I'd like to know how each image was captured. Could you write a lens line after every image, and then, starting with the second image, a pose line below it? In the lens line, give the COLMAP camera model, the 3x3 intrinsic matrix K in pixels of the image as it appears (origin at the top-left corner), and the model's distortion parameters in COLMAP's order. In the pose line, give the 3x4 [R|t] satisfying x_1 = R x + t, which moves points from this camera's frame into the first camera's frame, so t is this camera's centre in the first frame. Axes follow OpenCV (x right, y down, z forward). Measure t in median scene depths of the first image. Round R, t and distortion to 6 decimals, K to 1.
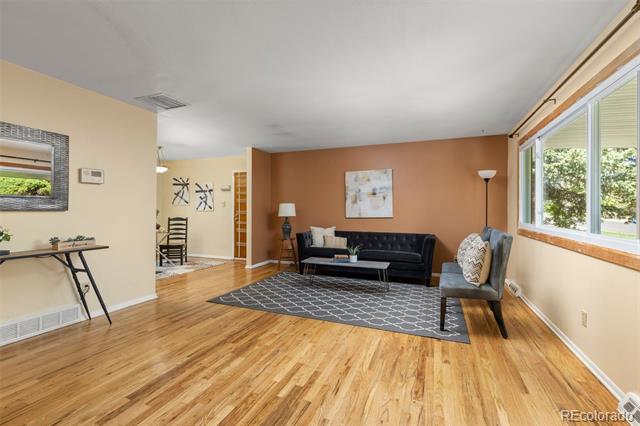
lens RADIAL K [[290.5, 0, 320.6], [0, 290.5, 210.7], [0, 0, 1]] dist [0.003521, 0.000312]
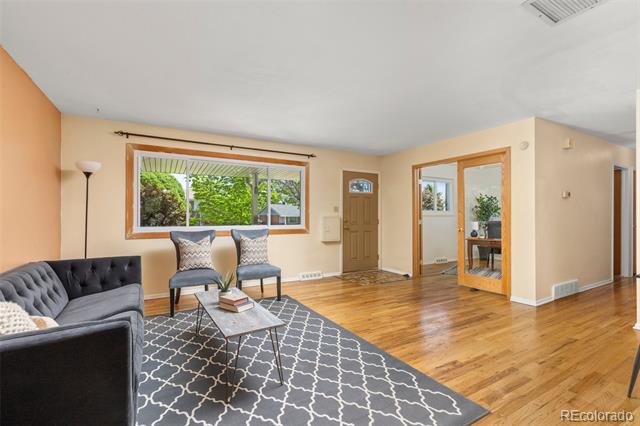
lens RADIAL K [[290.5, 0, 320.7], [0, 290.5, 212.3], [0, 0, 1]] dist [0.003521, 0.000312]
pose [[-0.787927, -0.001620, 0.615766, -0.542686], [0.000138, 0.999996, 0.002807, -0.015973], [-0.615768, 0.002297, -0.787924, 1.779099]]
